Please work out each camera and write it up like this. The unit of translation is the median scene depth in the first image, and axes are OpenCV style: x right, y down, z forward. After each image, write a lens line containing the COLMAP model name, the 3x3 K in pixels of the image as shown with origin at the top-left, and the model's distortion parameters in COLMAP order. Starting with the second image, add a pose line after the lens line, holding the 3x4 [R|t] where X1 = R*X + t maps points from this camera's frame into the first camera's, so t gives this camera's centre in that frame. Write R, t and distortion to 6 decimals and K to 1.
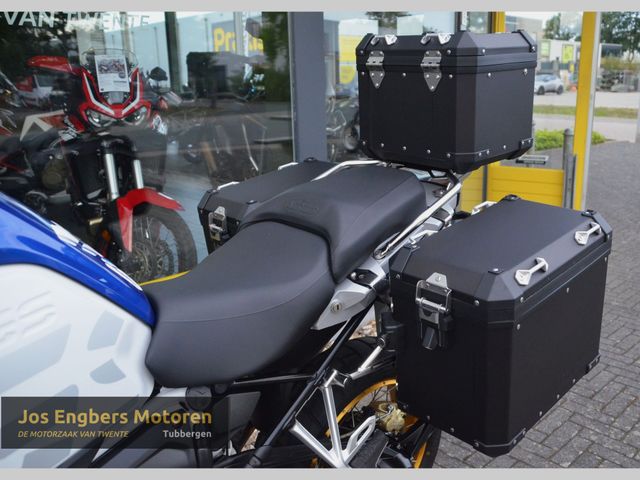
lens RADIAL K [[599.2, 0, 357.9], [0, 599.2, 249.8], [0, 0, 1]] dist [-0.096405, 0.000000]
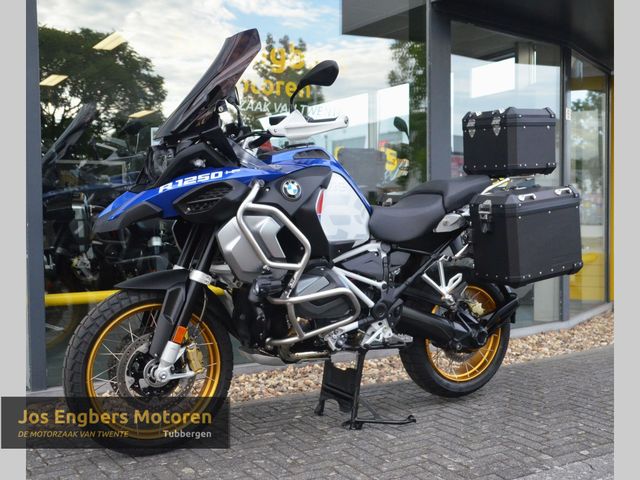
lens RADIAL K [[804.3, 0, 344.3], [0, 804.3, 247.4], [0, 0, 1]] dist [-0.035078, 0.000000]
pose [[0.979062, 0.018232, -0.202744, 0.187336], [-0.065968, 0.970649, -0.231275, 0.827927], [0.192577, 0.239807, 0.951528, -1.746511]]
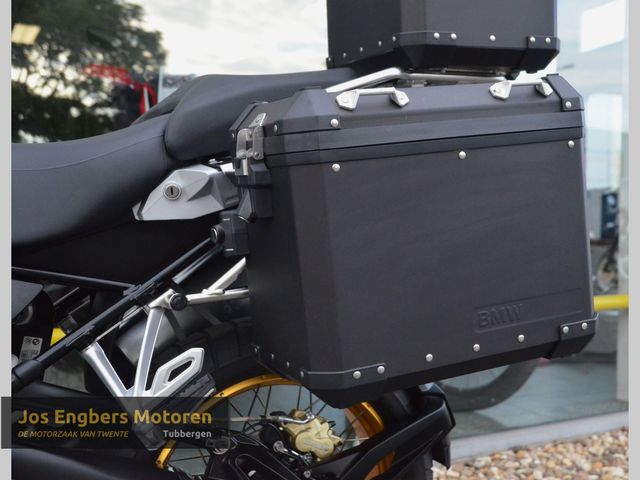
lens RADIAL K [[890.7, 0, 393.8], [0, 890.7, 256.2], [0, 0, 1]] dist [0.127105, 0.000000]
pose [[0.953691, 0.029500, -0.299339, 0.512425], [-0.102795, 0.967225, -0.232183, 0.368083], [0.282679, 0.252201, 0.925466, 0.063962]]
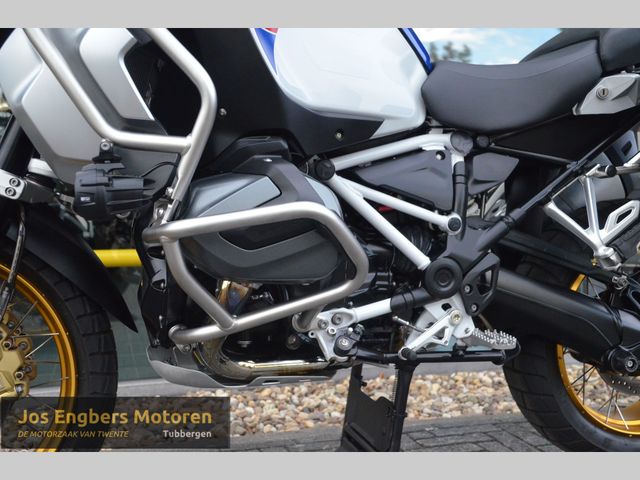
lens RADIAL K [[722.2, 0, 328.1], [0, 722.2, 247.4], [0, 0, 1]] dist [0.035662, 0.000000]
pose [[0.894100, 0.025522, -0.447140, 0.099626], [-0.134349, 0.967681, -0.213411, 0.624432], [0.427243, 0.250883, 0.868632, -0.202637]]
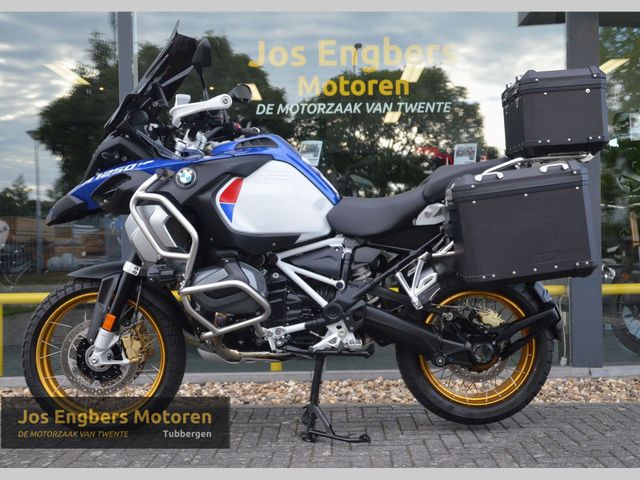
lens RADIAL K [[760.4, 0, 328.5], [0, 760.4, 254.3], [0, 0, 1]] dist [0.002822, 0.000000]
pose [[0.712105, 0.010837, -0.701990, 1.321497], [-0.196024, 0.963186, -0.183979, 0.665173], [0.674152, 0.268619, 0.688013, -0.772605]]
